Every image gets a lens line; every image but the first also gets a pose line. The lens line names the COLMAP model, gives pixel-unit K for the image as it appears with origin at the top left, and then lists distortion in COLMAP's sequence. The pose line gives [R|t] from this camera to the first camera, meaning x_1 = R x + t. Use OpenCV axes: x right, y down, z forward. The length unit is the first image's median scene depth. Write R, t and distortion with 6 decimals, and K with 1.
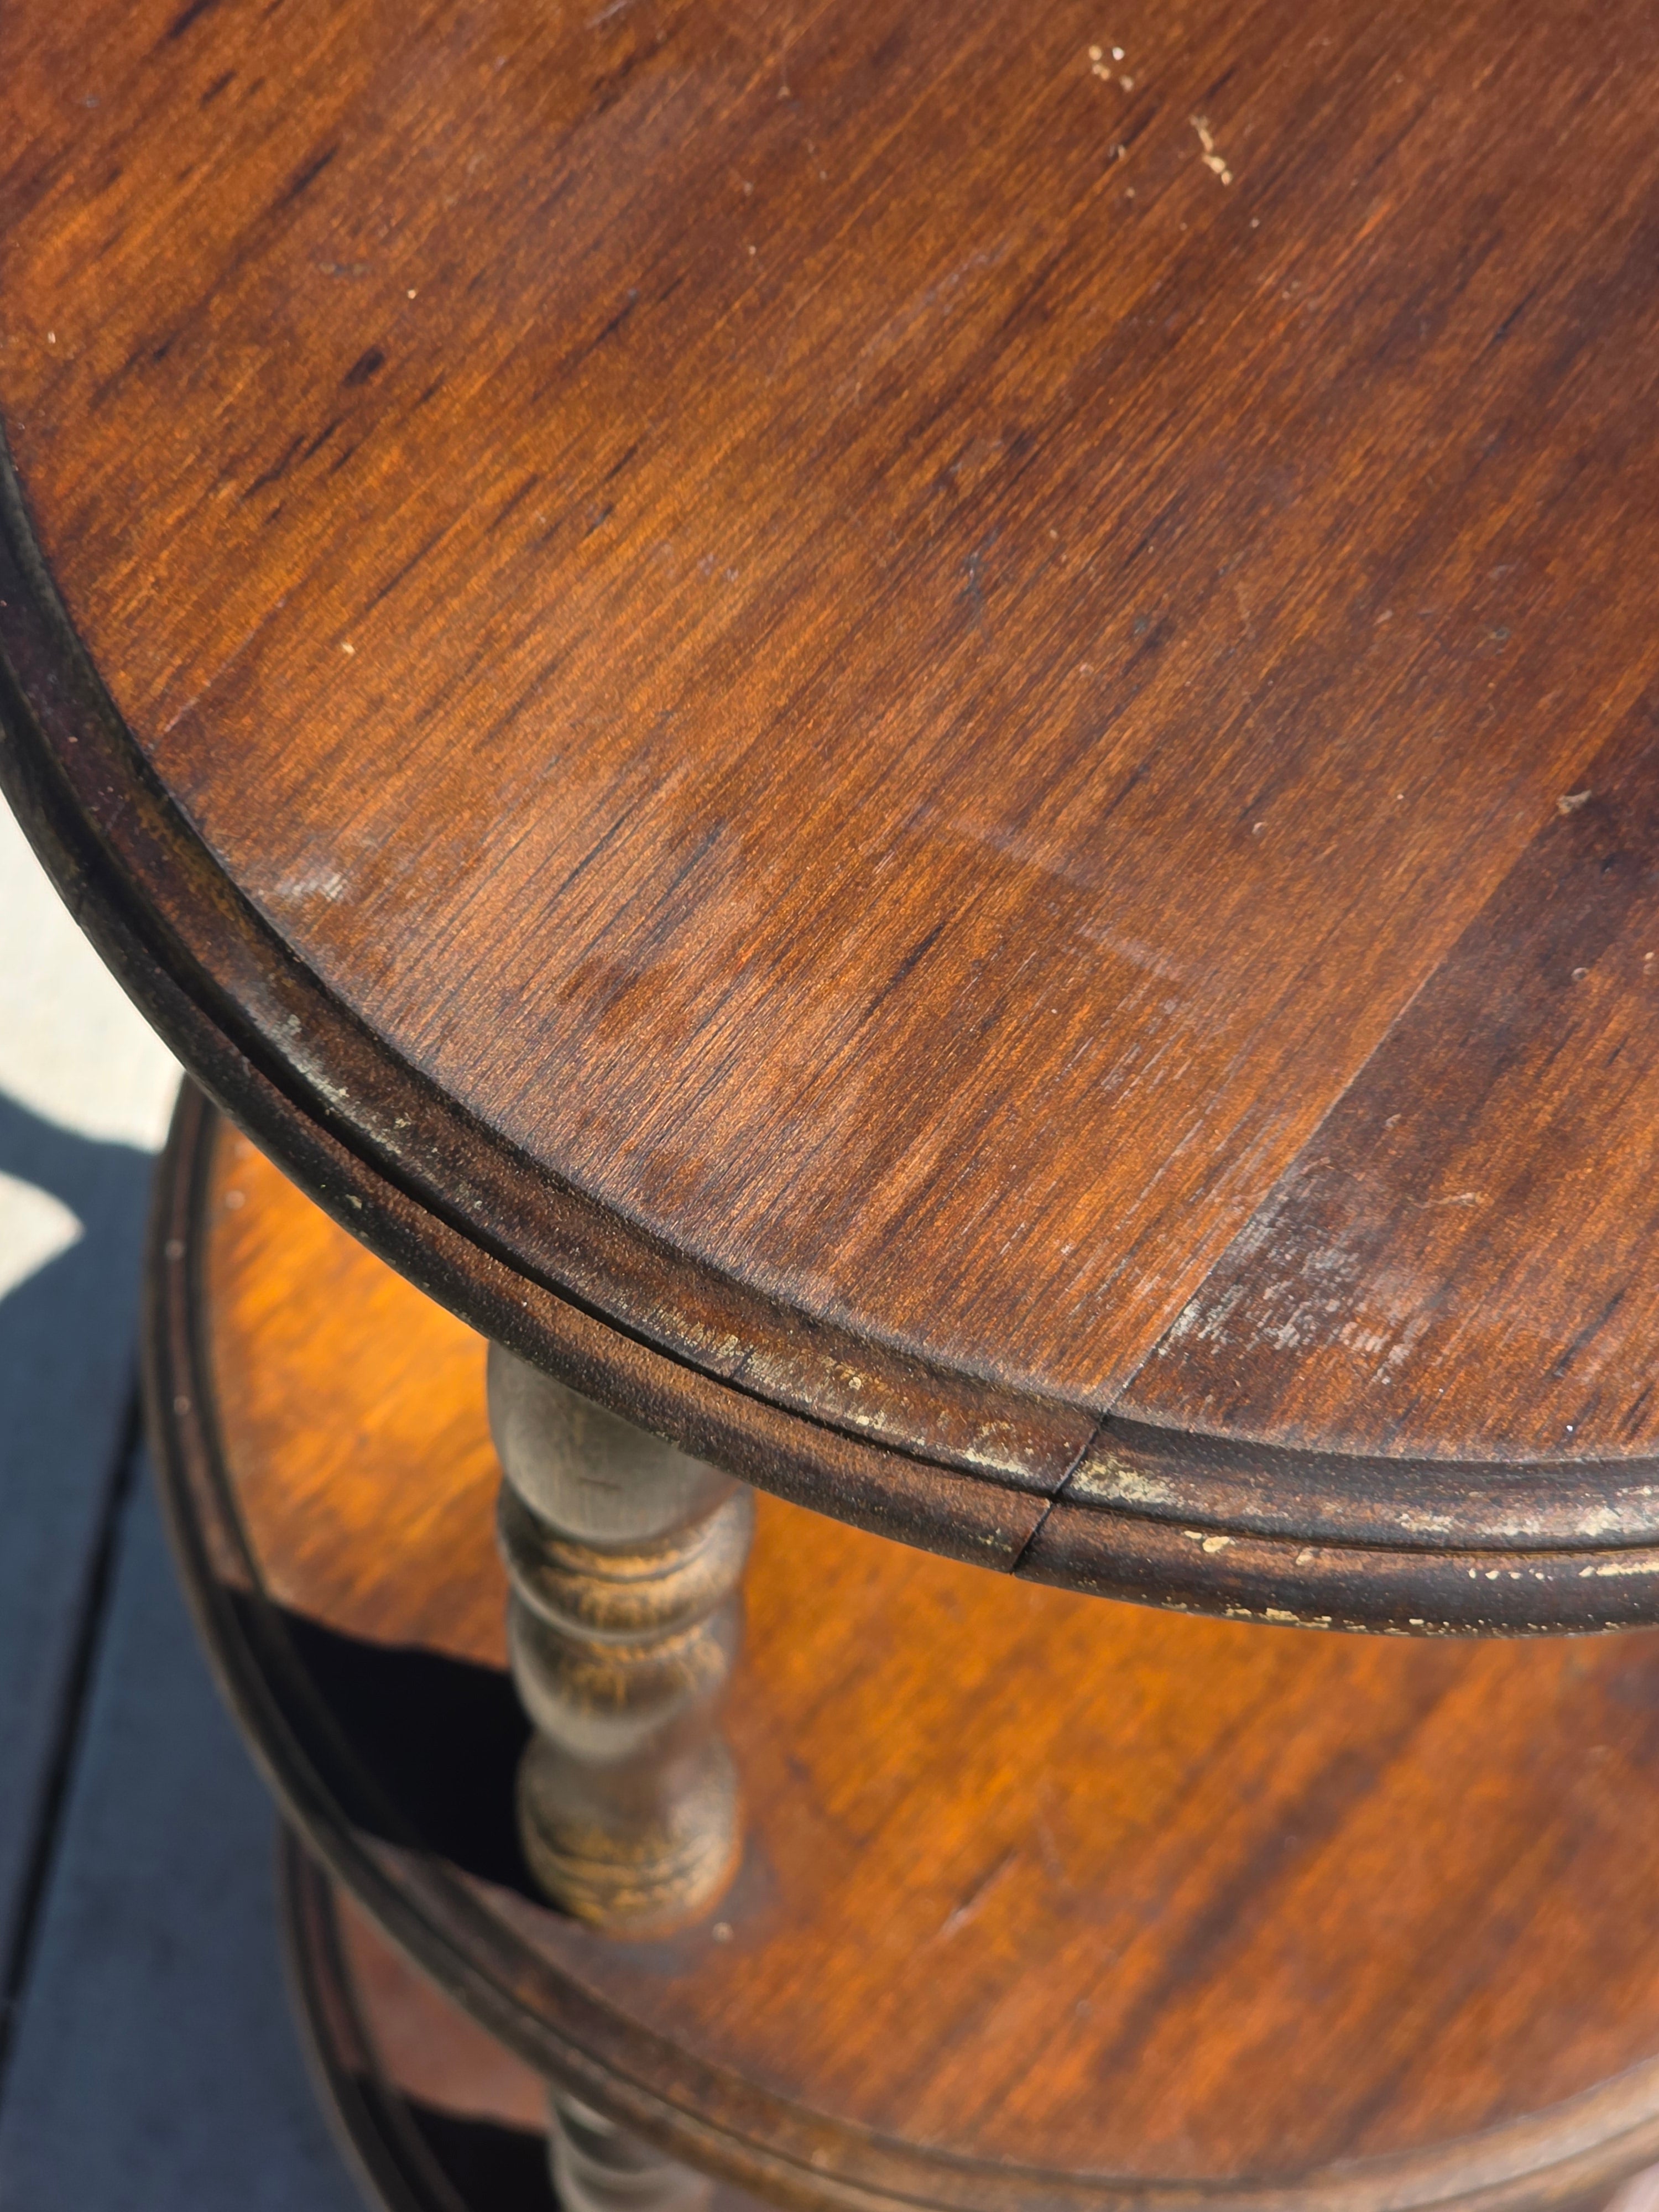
lens RADIAL K [[4760.6, 0, 831.5], [0, 4760.6, 1039.5], [0, 0, 1]] dist [-0.828430, 10.776448]
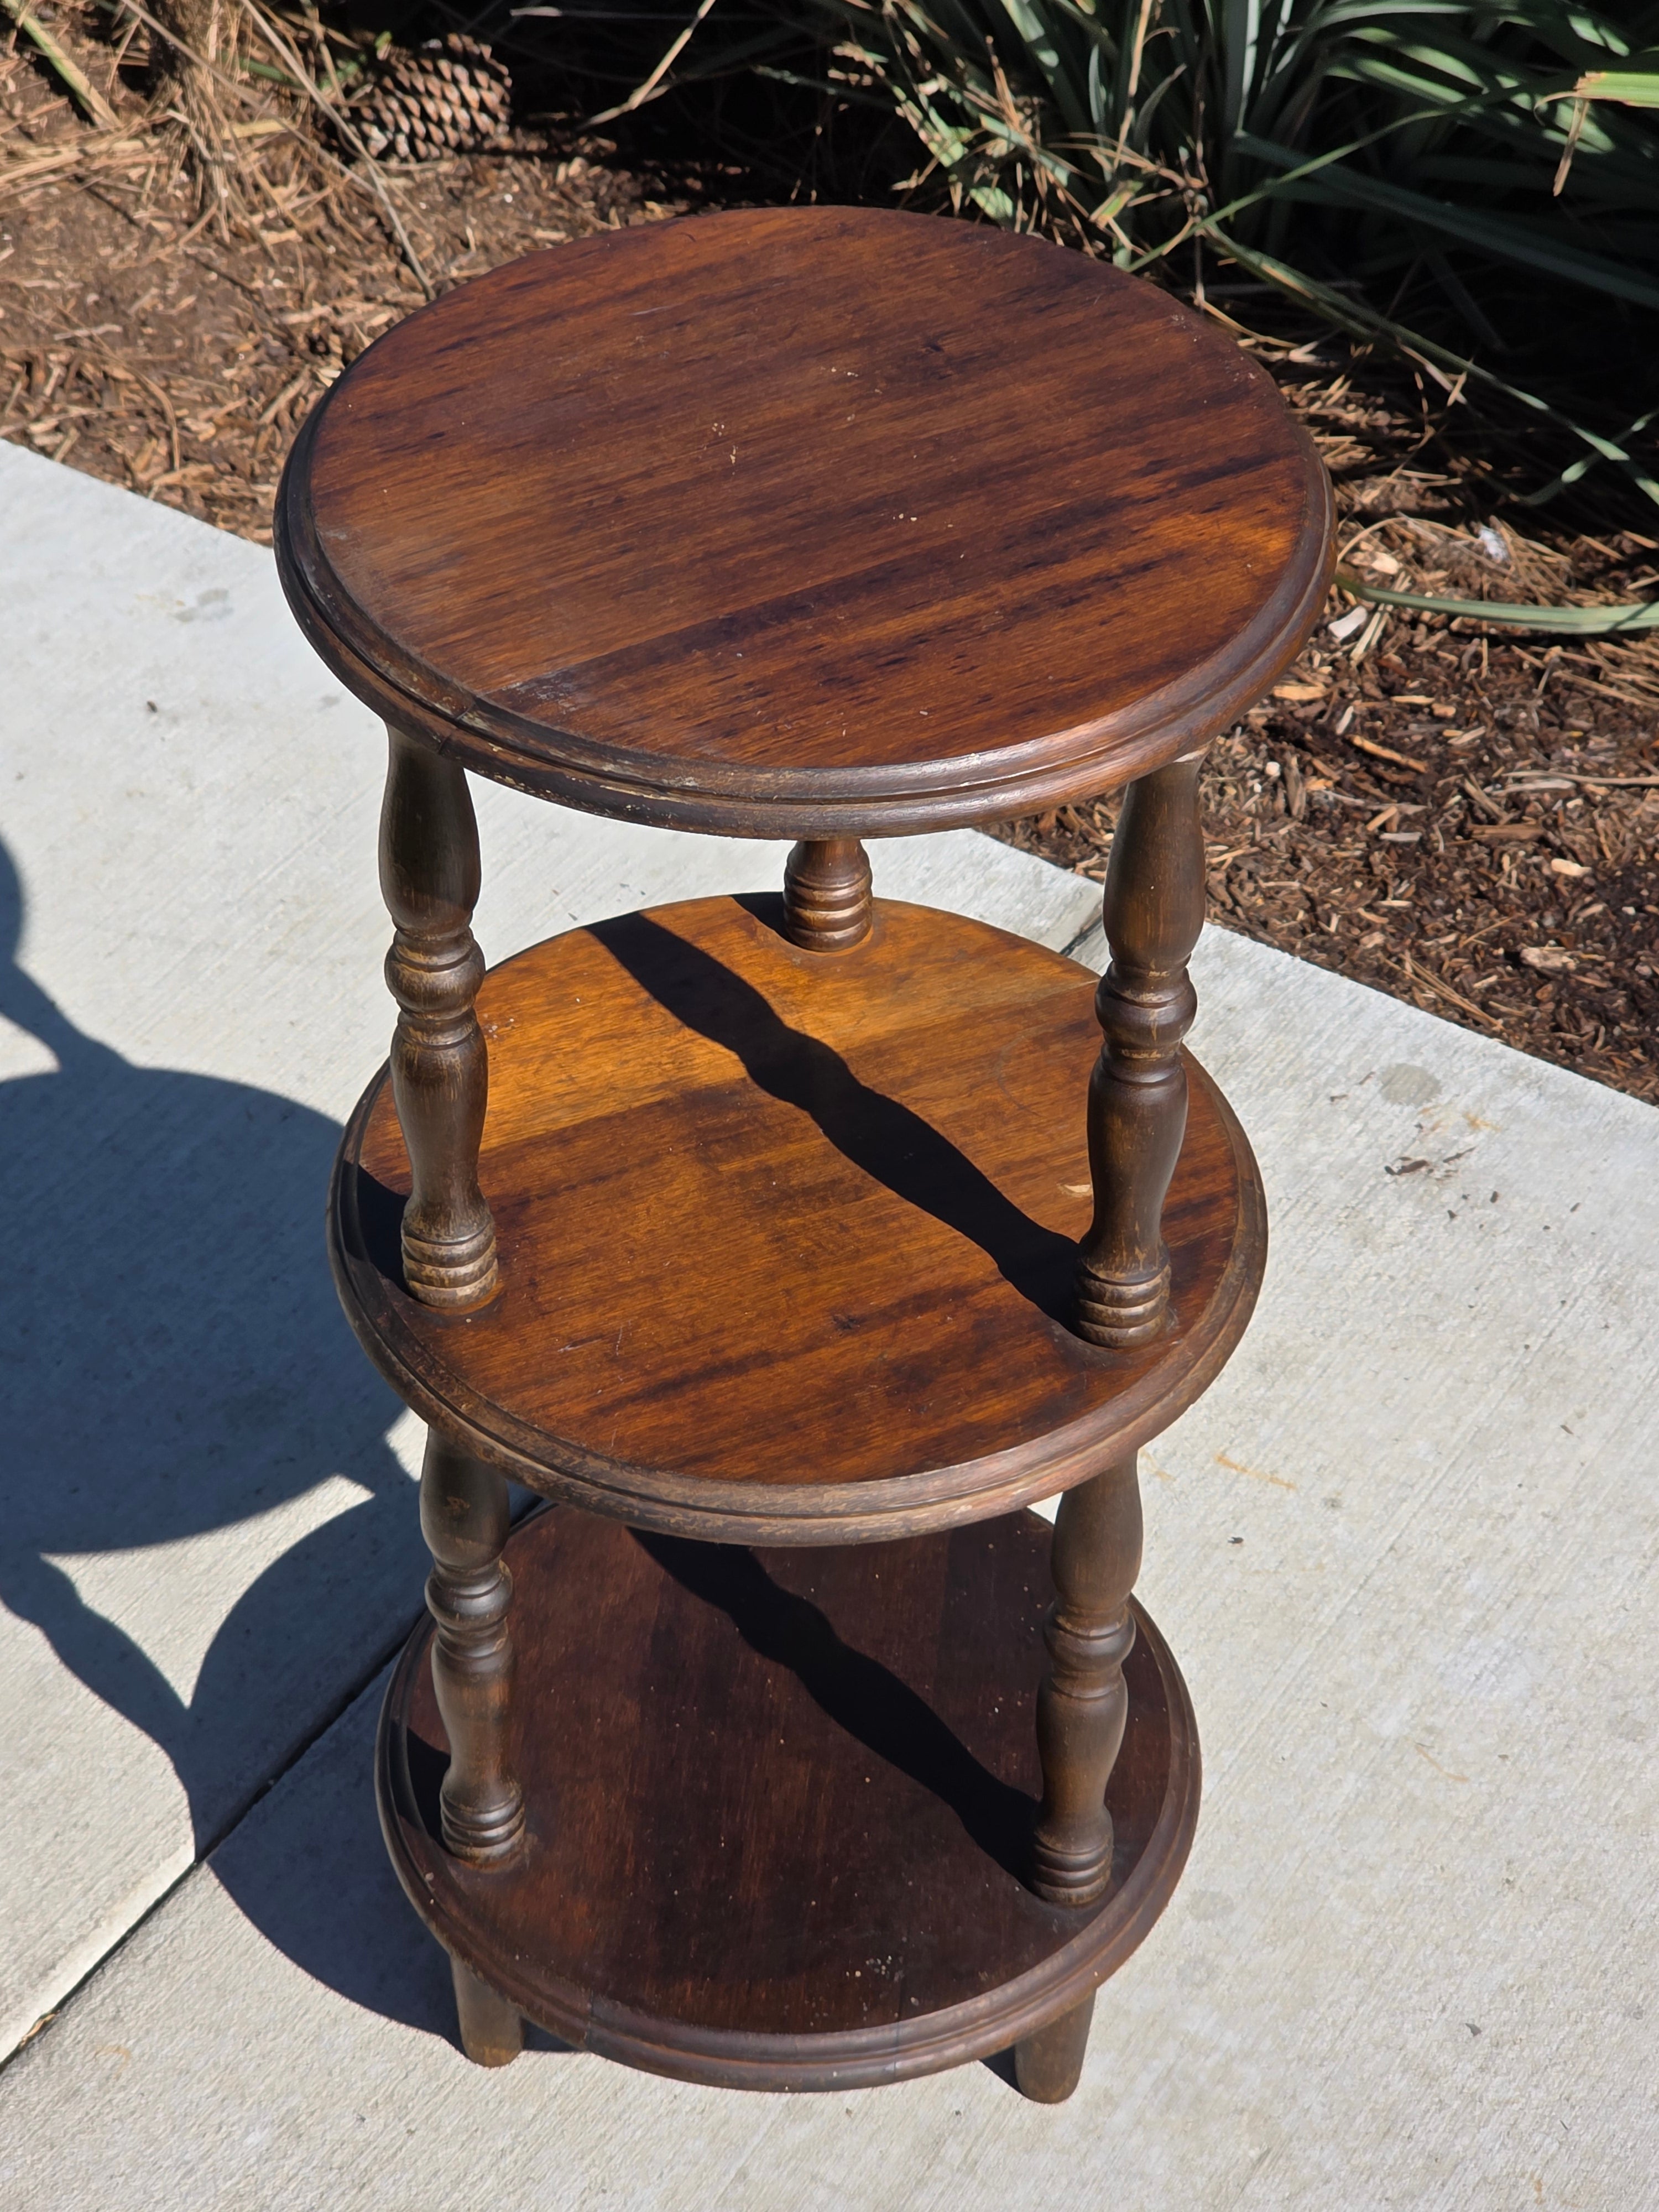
lens RADIAL K [[4776.0, 0, 754.4], [0, 4776.0, 1109.2], [0, 0, 1]] dist [-0.732744, 10.526225]
pose [[0.901418, 0.250378, -0.353209, 1.294781], [-0.371140, 0.866959, -0.332621, 1.194197], [0.222937, 0.430920, 0.874418, -1.466940]]
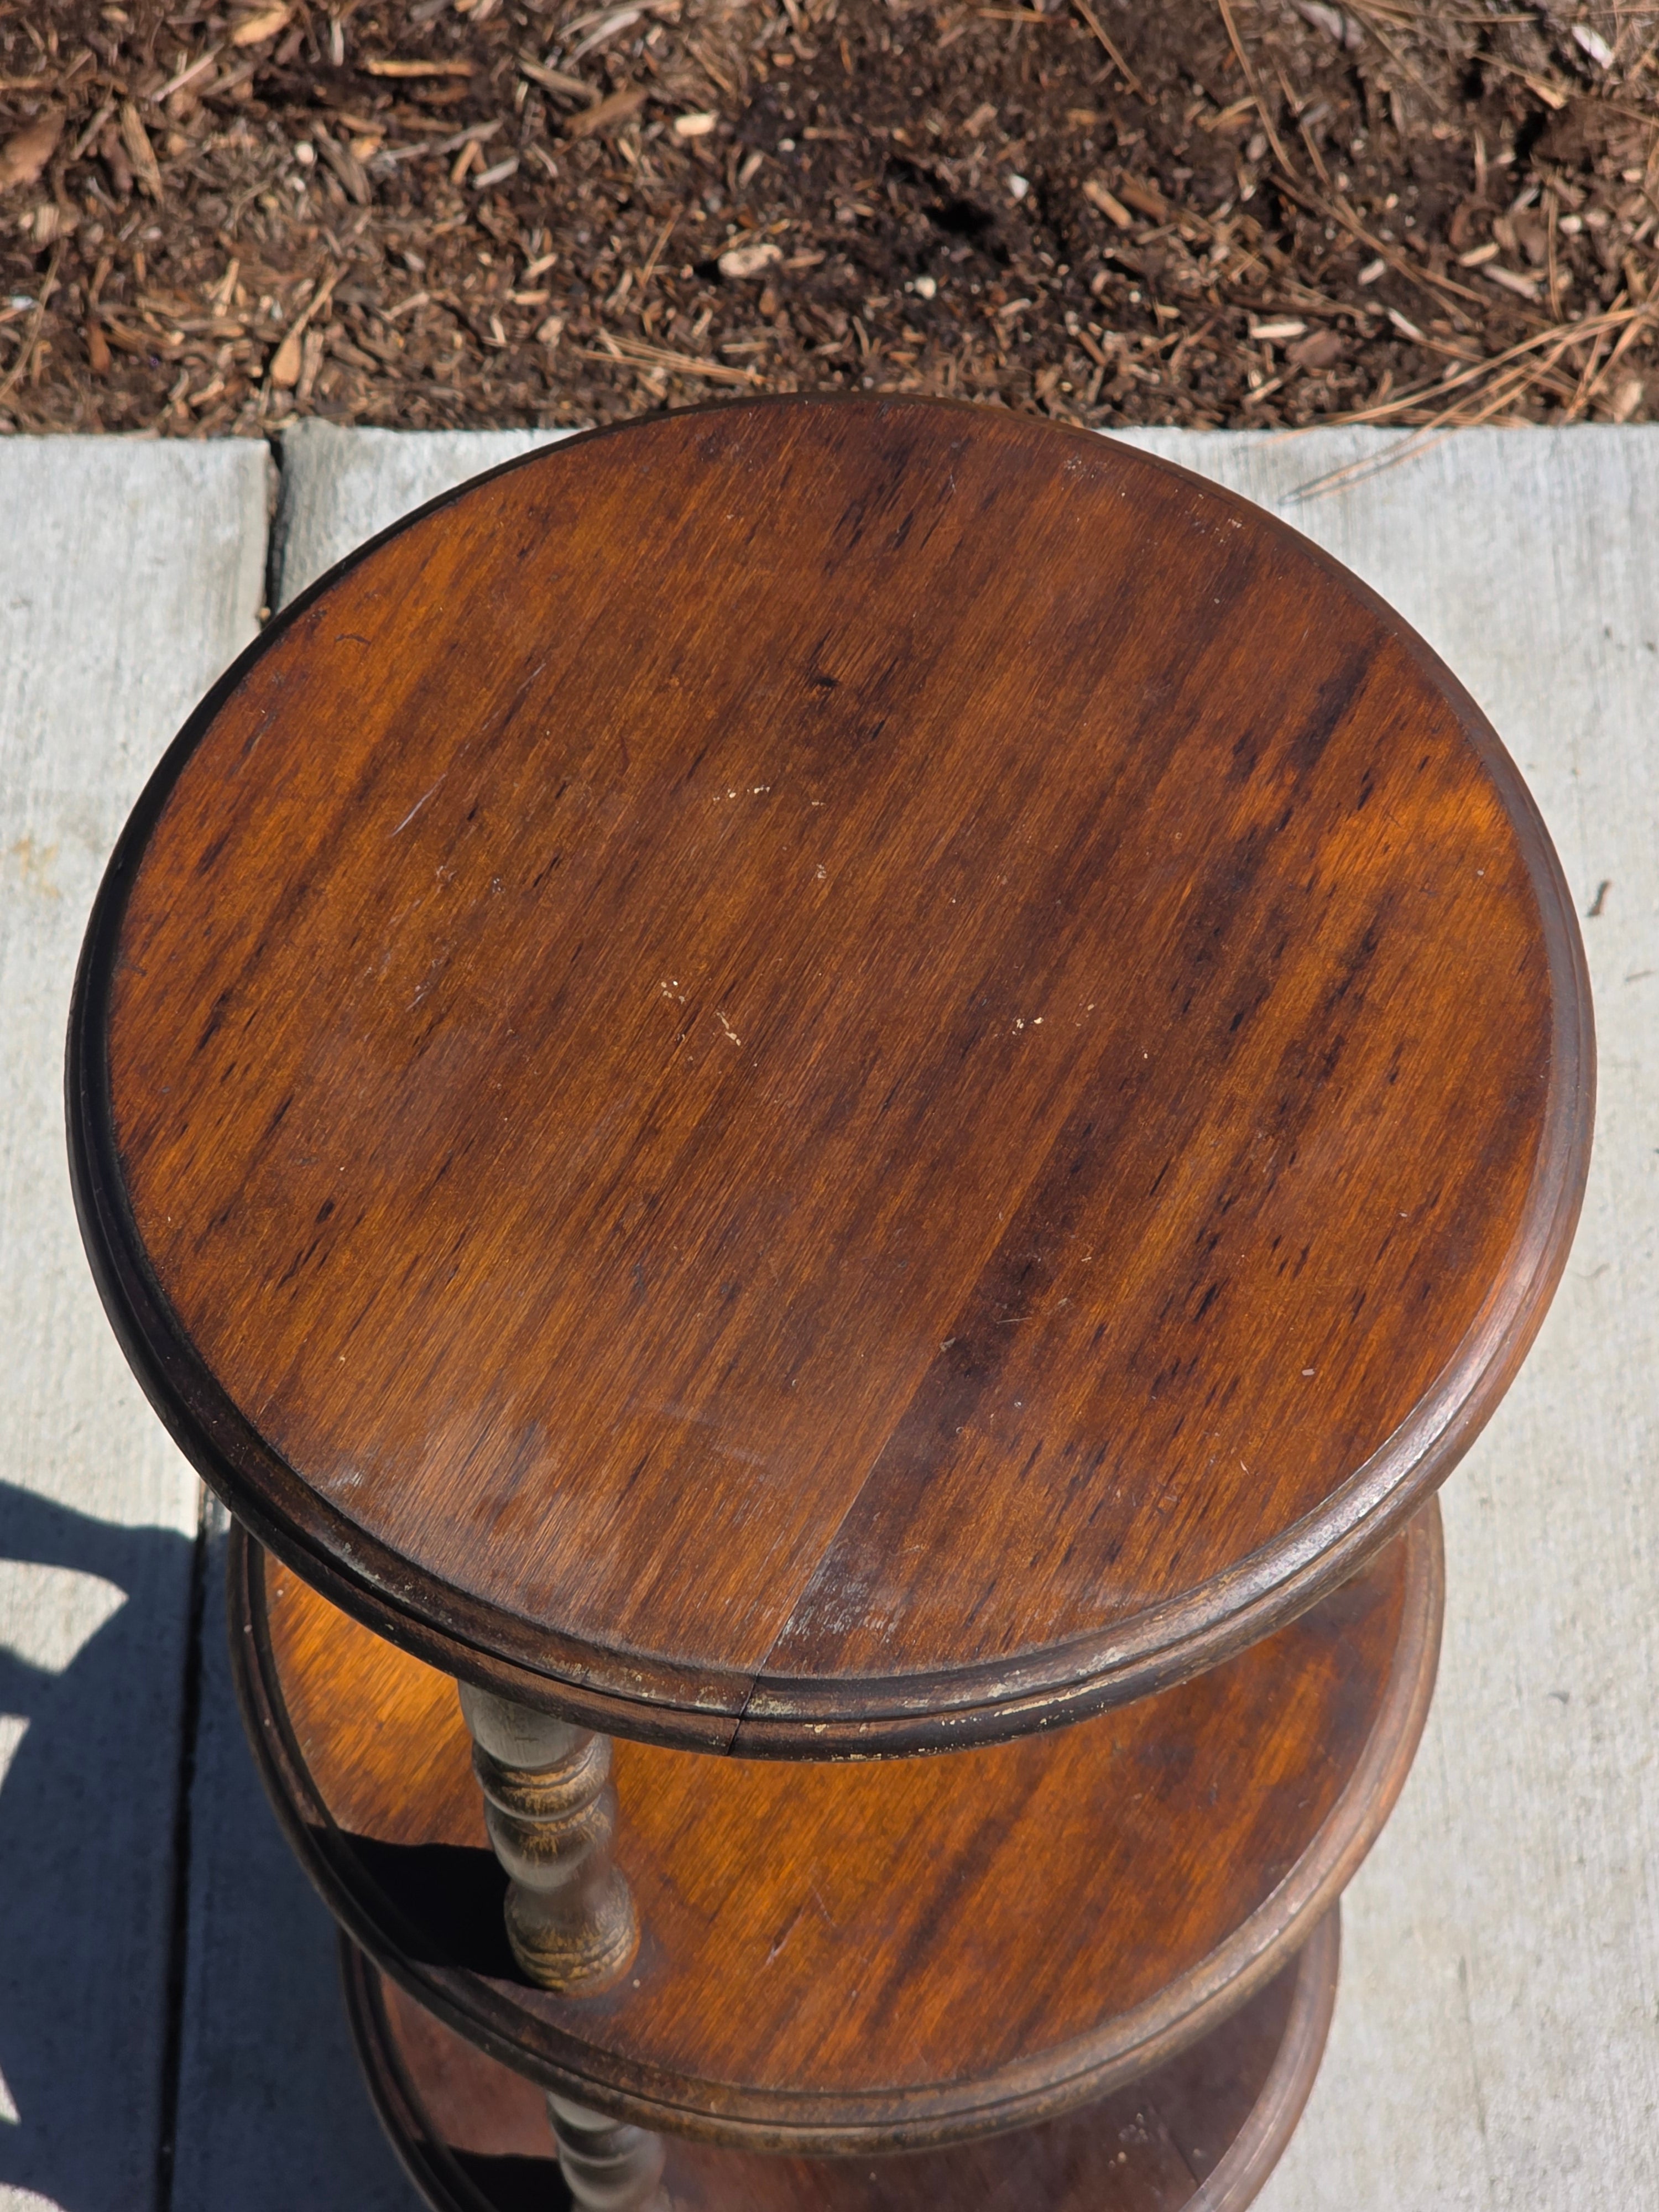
lens RADIAL K [[4760.6, 0, 831.5], [0, 4760.6, 1039.5], [0, 0, 1]] dist [-0.828430, 10.776448]
pose [[0.988027, -0.149779, 0.037004, 0.051425], [0.150934, 0.988067, -0.030686, -0.123419], [-0.031966, 0.035904, 0.998844, -1.038701]]
